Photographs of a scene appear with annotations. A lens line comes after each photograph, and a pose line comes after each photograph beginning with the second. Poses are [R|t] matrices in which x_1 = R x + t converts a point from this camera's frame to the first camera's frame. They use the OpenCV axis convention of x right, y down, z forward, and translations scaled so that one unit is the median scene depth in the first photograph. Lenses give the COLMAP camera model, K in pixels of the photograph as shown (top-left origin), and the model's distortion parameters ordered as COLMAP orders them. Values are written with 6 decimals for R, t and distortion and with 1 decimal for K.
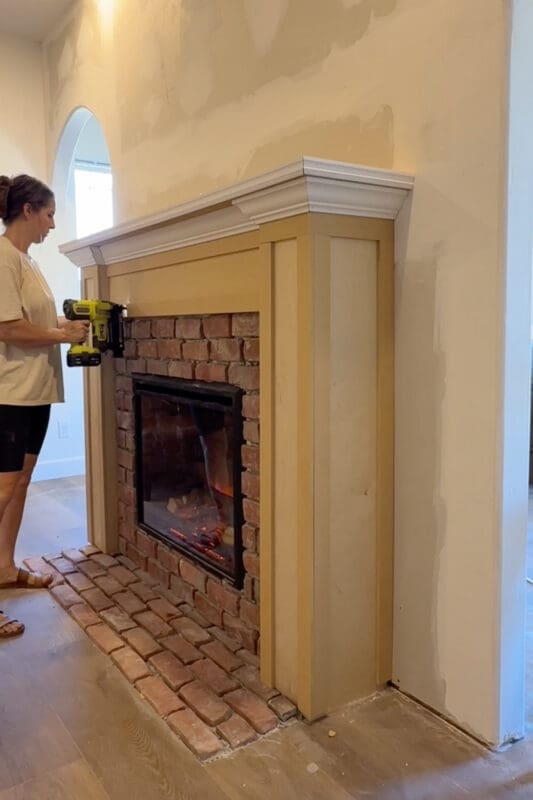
lens RADIAL K [[622.8, 0, 268.8], [0, 622.8, 379.4], [0, 0, 1]] dist [0.038971, -0.073104]
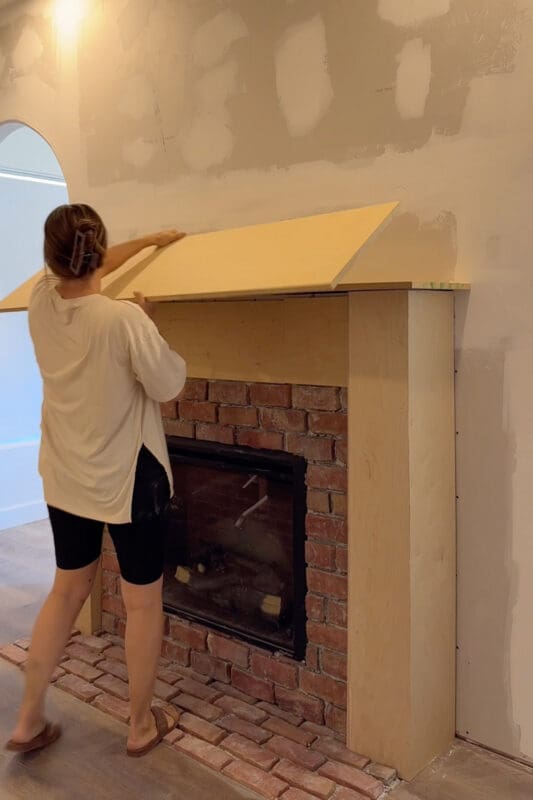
lens RADIAL K [[737.7, 0, 264.9], [0, 737.7, 325.8], [0, 0, 1]] dist [0.088413, -0.141799]
pose [[0.965726, 0.010579, 0.259347, -0.403328], [0.008546, 0.997331, -0.072505, -0.109818], [-0.259422, 0.072236, 0.963059, -0.173402]]
